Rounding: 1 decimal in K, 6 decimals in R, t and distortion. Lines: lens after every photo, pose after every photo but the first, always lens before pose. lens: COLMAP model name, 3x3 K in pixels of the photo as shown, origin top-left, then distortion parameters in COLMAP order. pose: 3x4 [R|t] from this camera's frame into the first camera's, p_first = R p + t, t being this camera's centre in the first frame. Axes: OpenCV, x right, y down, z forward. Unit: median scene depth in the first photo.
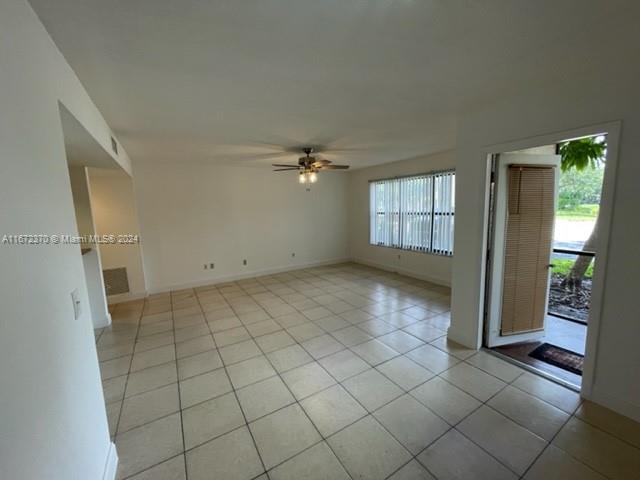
lens RADIAL K [[258.1, 0, 319.1], [0, 258.1, 241.6], [0, 0, 1]] dist [0.000173, 0.000384]
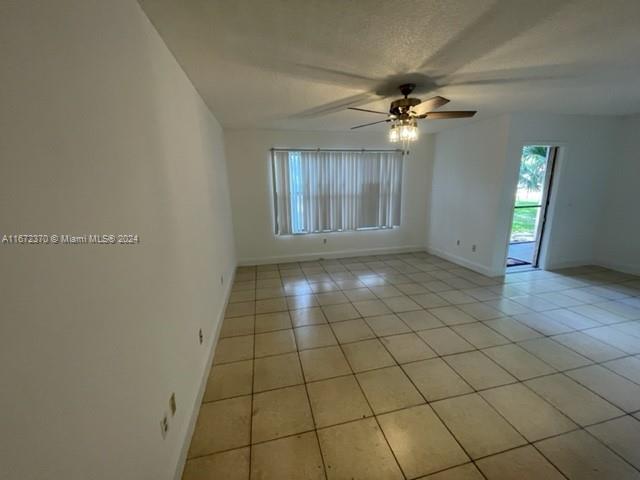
lens RADIAL K [[258.1, 0, 319.1], [0, 258.1, 241.6], [0, 0, 1]] dist [0.000173, 0.000384]
pose [[0.313156, -0.184126, 0.931682, -0.802818], [0.137213, 0.979505, 0.147457, -0.110895], [-0.939737, 0.081662, 0.332003, 1.061176]]
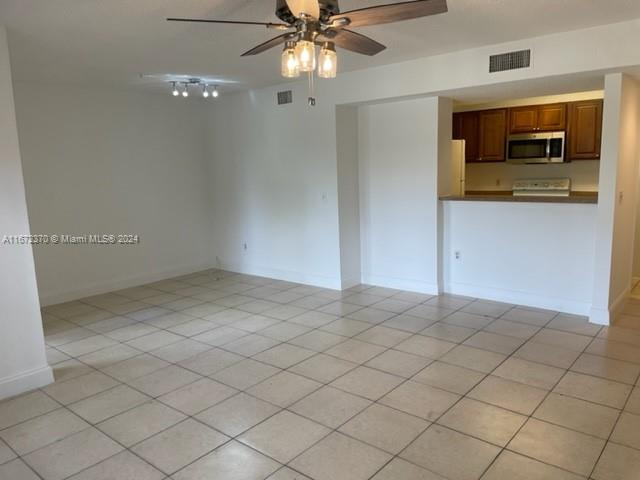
lens RADIAL K [[488.2, 0, 320.0], [0, 488.2, 240.0], [0, 0, 1]] dist [0.100584, -0.136975]
pose [[-0.946068, 0.114557, -0.303037, 0.166317], [0.022181, 0.956103, 0.292189, -0.230620], [0.323207, 0.269709, -0.907080, 1.699975]]
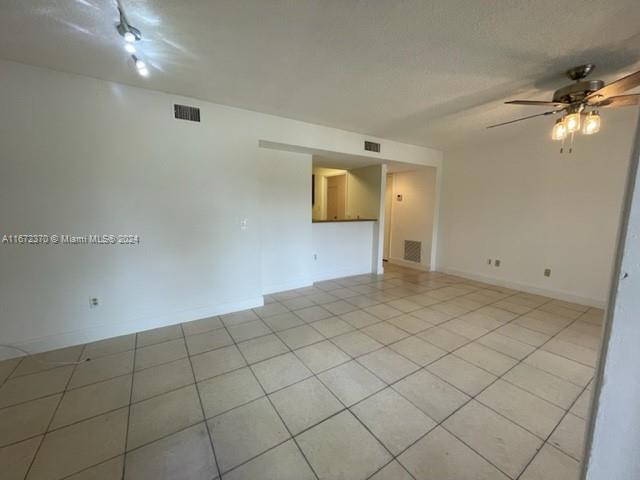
lens RADIAL K [[258.1, 0, 319.1], [0, 258.1, 241.6], [0, 0, 1]] dist [0.000173, 0.000384]
pose [[0.031833, 0.161751, -0.986318, 0.517236], [-0.142495, 0.977472, 0.155702, -0.028620], [0.989284, 0.135589, 0.054164, 0.526054]]
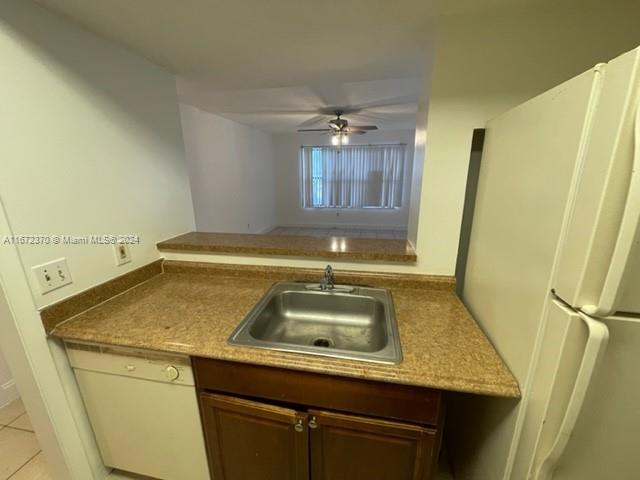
lens RADIAL K [[258.1, 0, 319.1], [0, 258.1, 241.6], [0, 0, 1]] dist [0.000173, 0.000384]
pose [[0.665453, -0.171809, 0.726398, -0.964951], [0.088487, 0.984446, 0.151779, -0.009988], [-0.741176, -0.036725, 0.670305, 0.363109]]
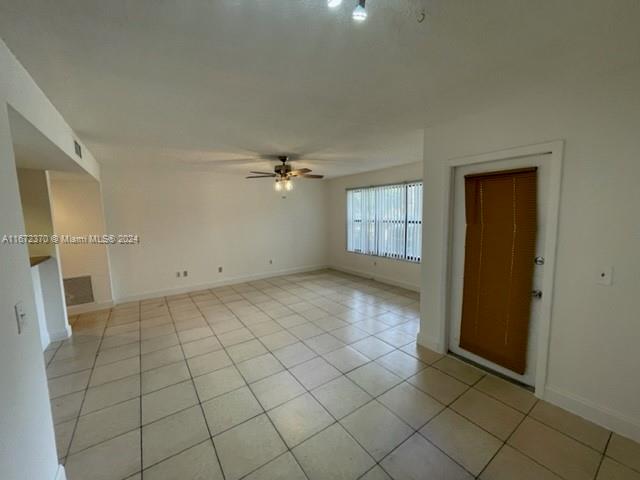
lens RADIAL K [[258.1, 0, 319.1], [0, 258.1, 241.6], [0, 0, 1]] dist [0.000173, 0.000384]
pose [[0.997685, 0.003629, 0.067914, 0.027990], [-0.001996, 0.999708, -0.024090, -0.004756], [-0.067981, 0.023899, 0.997400, -0.007519]]
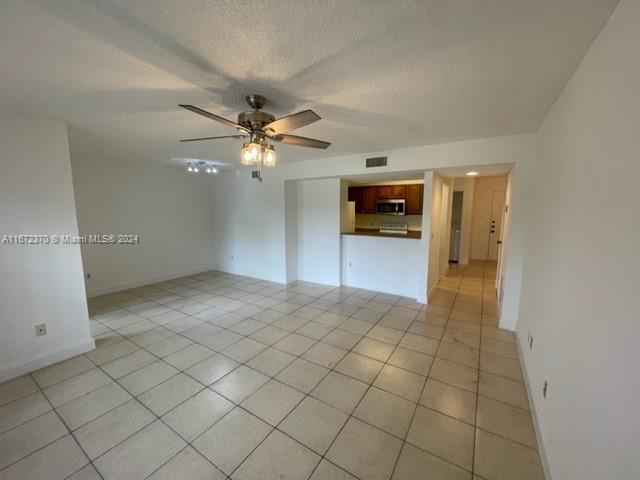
lens RADIAL K [[261.3, 0, 316.4], [0, 261.3, 238.8], [0, 0, 1]] dist [0.000200, 0.000063]
pose [[-0.900462, 0.085113, -0.426526, 0.102107], [-0.027694, 0.967455, 0.251522, -0.237108], [0.434053, 0.238298, -0.868800, 1.637368]]
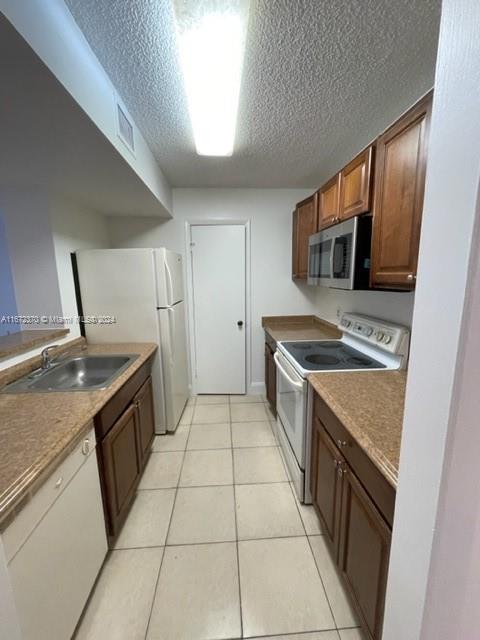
lens RADIAL K [[258.1, 0, 238.8], [0, 258.1, 320.0], [0, 0, 1]] dist [0.000173, 0.000384]
pose [[-0.884568, -0.034273, 0.465151, -1.183515], [0.104608, 0.957311, 0.269469, -0.050609], [-0.454529, 0.287022, -0.843221, 0.776629]]
